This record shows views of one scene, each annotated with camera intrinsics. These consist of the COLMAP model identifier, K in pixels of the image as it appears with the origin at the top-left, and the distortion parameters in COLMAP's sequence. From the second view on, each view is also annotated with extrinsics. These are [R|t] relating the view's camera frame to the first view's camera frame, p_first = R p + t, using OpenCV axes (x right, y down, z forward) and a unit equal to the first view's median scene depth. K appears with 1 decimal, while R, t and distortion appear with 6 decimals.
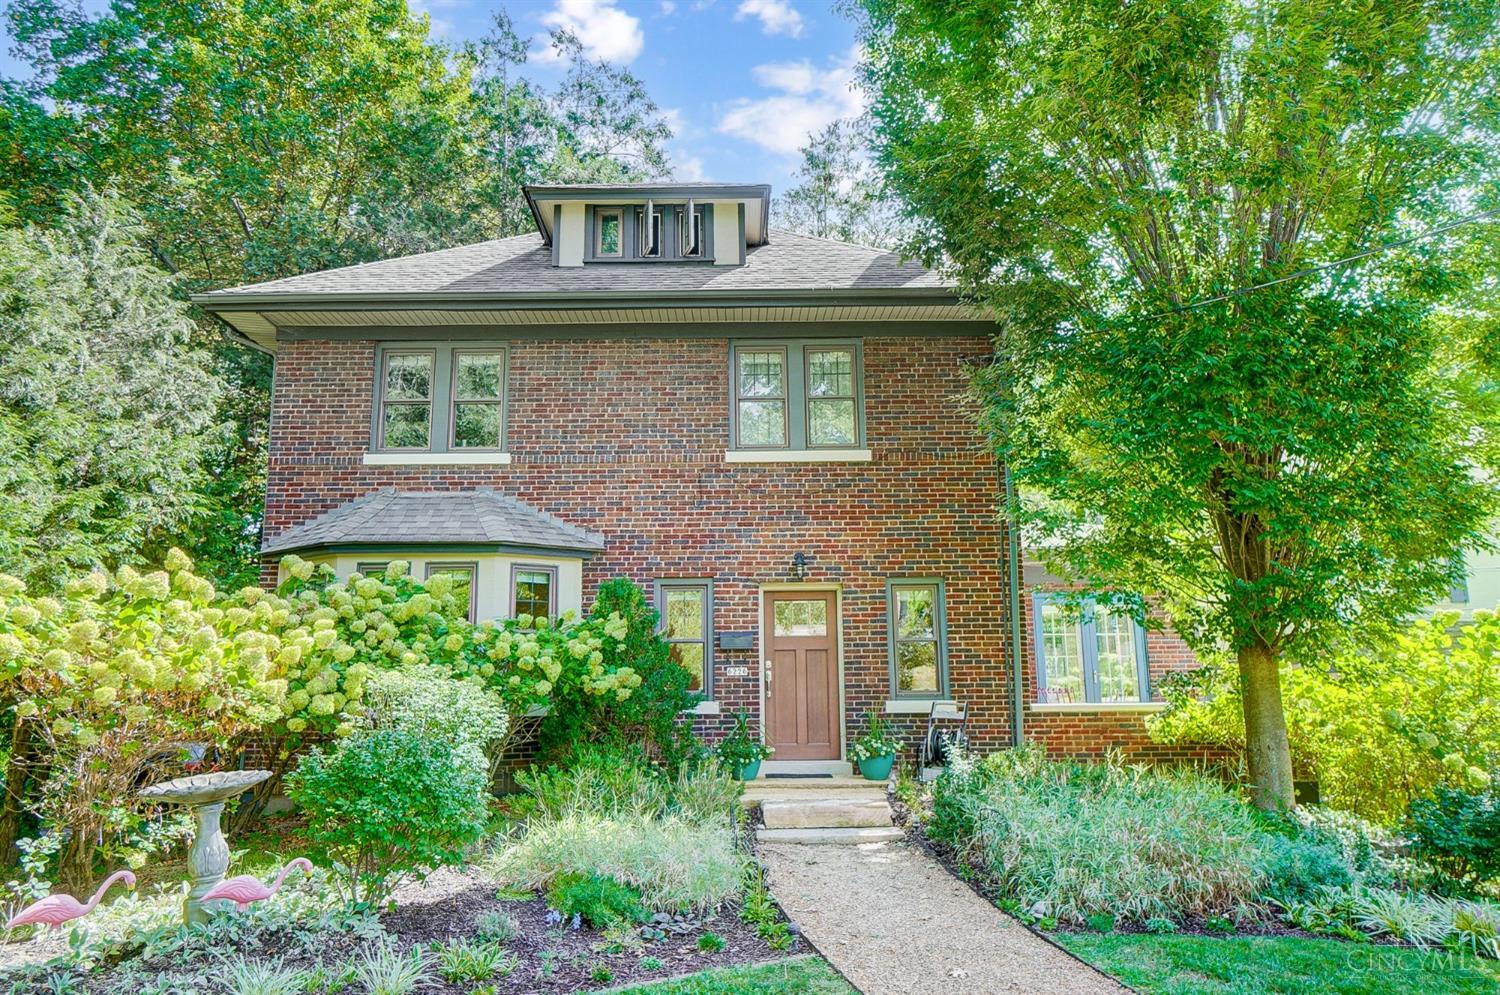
lens RADIAL K [[1015.1, 0, 761.7], [0, 1015.1, 540.3], [0, 0, 1]] dist [0.029160, 0.001345]
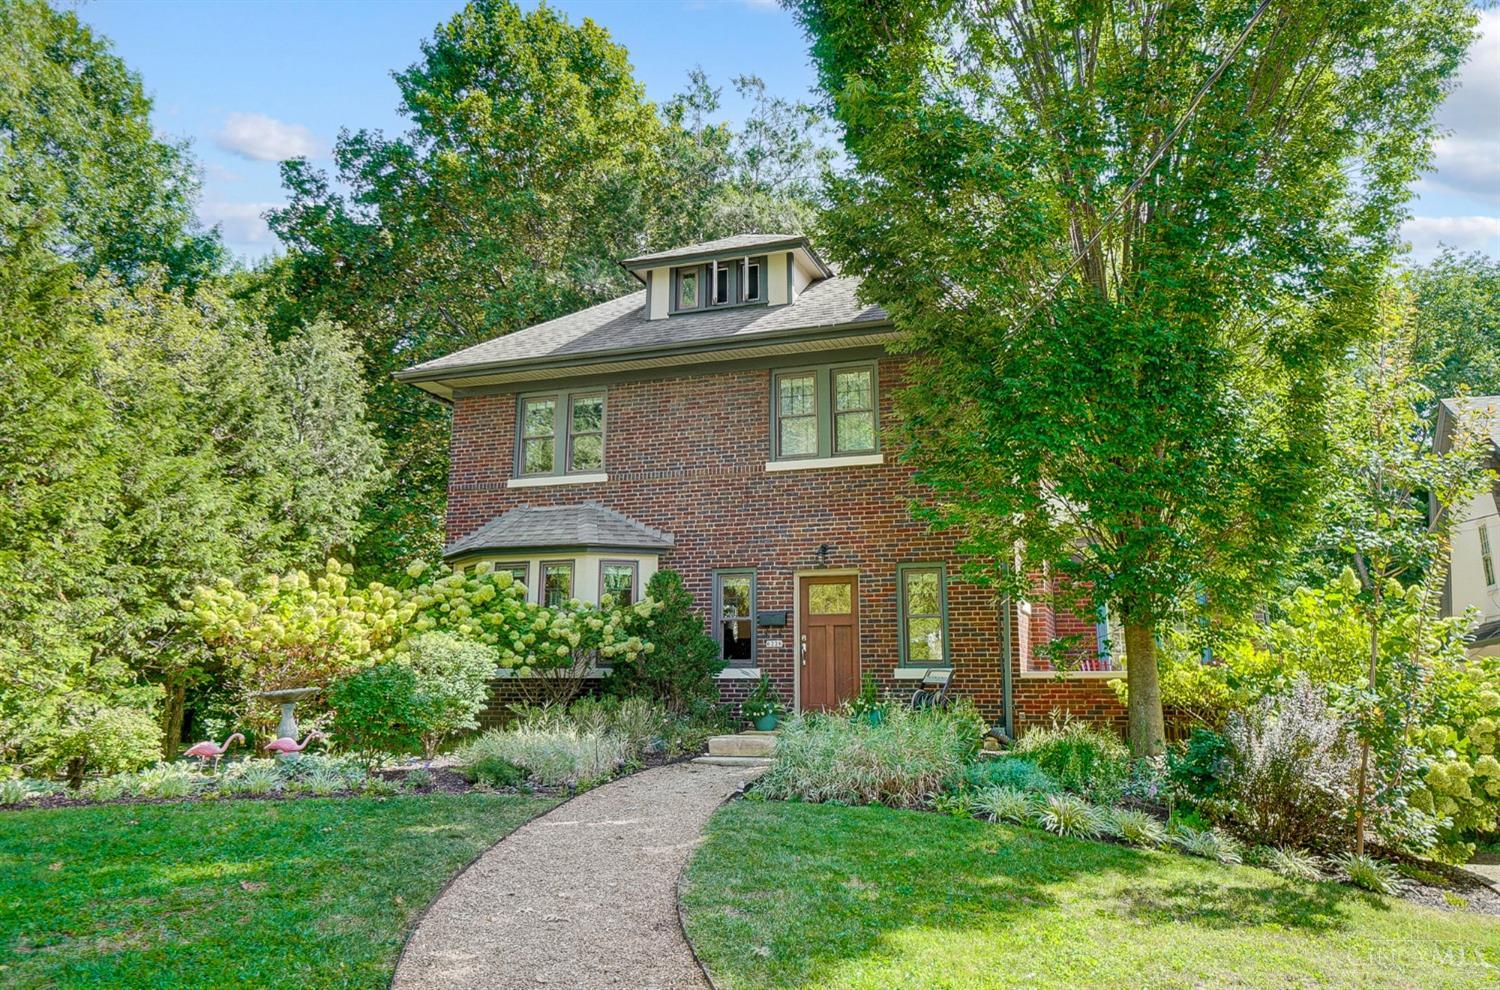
lens RADIAL K [[1082.7, 0, 749.3], [0, 1082.7, 492.8], [0, 0, 1]] dist [0.002994, 0.000312]
pose [[0.945299, -0.047291, -0.322760, 0.363519], [0.038333, 0.998684, -0.034058, -0.007919], [0.323946, 0.019823, 0.945868, -0.231217]]
